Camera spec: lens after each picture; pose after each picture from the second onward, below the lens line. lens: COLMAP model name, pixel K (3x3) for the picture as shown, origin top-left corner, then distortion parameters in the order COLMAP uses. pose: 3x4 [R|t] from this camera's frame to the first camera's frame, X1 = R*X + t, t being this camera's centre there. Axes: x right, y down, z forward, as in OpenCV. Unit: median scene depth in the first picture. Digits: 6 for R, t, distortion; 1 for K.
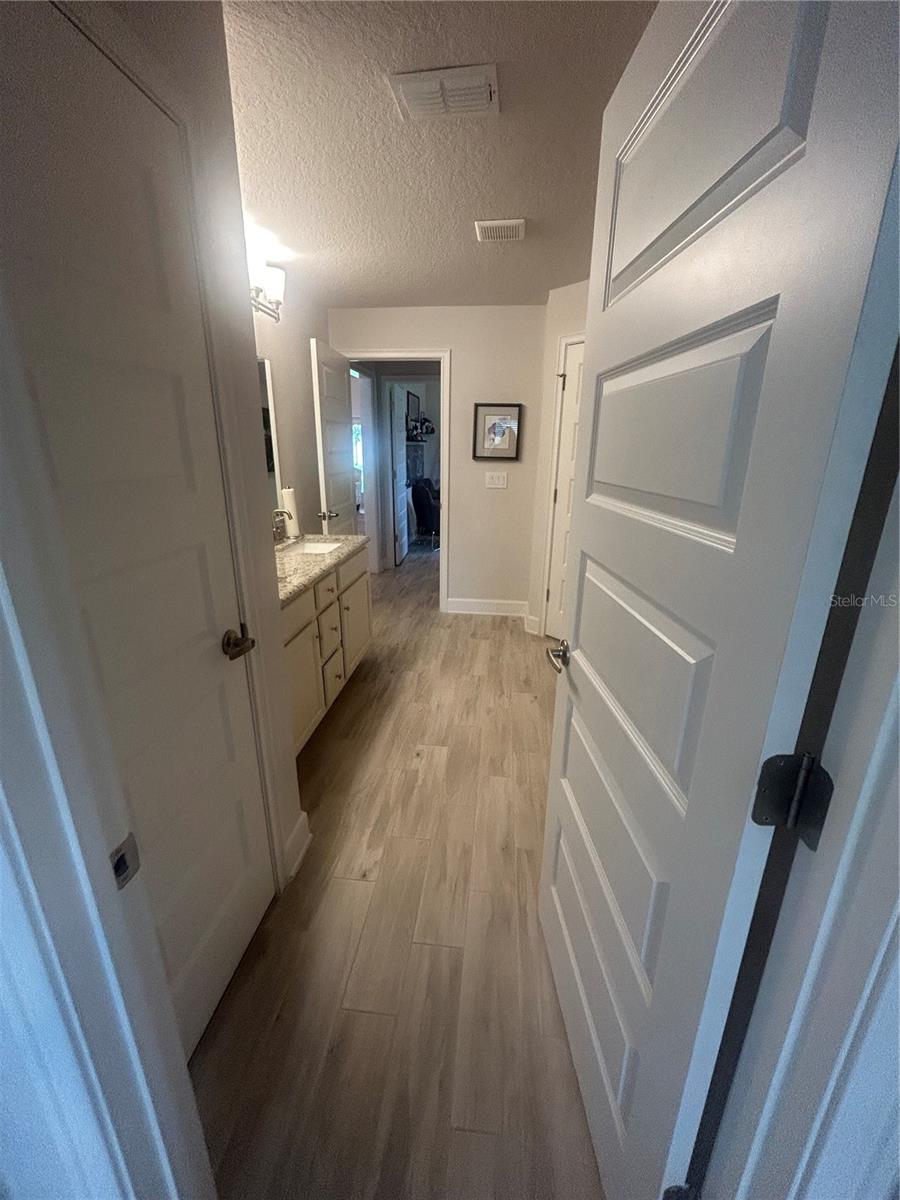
lens RADIAL K [[488.5, 0, 450.0], [0, 488.5, 600.0], [0, 0, 1]] dist [-0.000720, -0.000256]
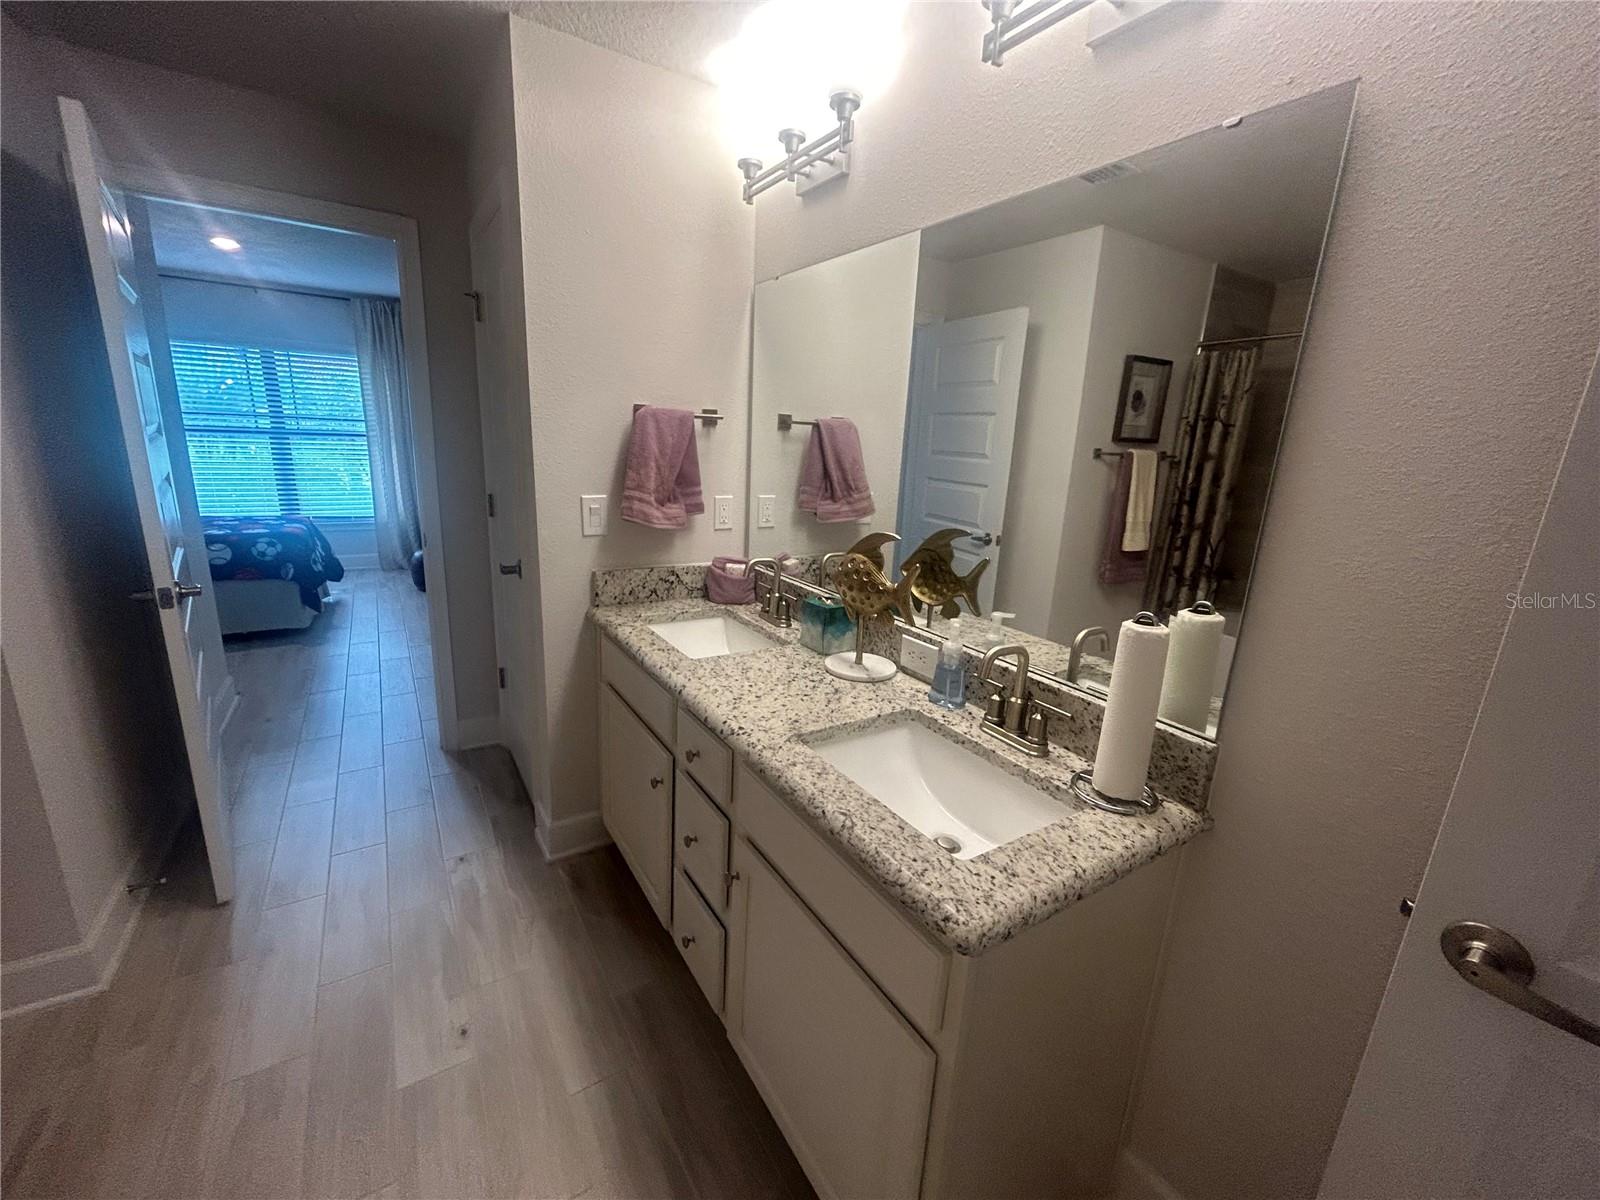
lens RADIAL K [[651.3, 0, 800.0], [0, 651.3, 600.0], [0, 0, 1]] dist [-0.000720, -0.000256]
pose [[-0.784021, 0.112959, -0.610369, 0.013529], [-0.238592, 0.852924, 0.464321, -0.281556], [0.573048, 0.509667, -0.641760, 0.854589]]
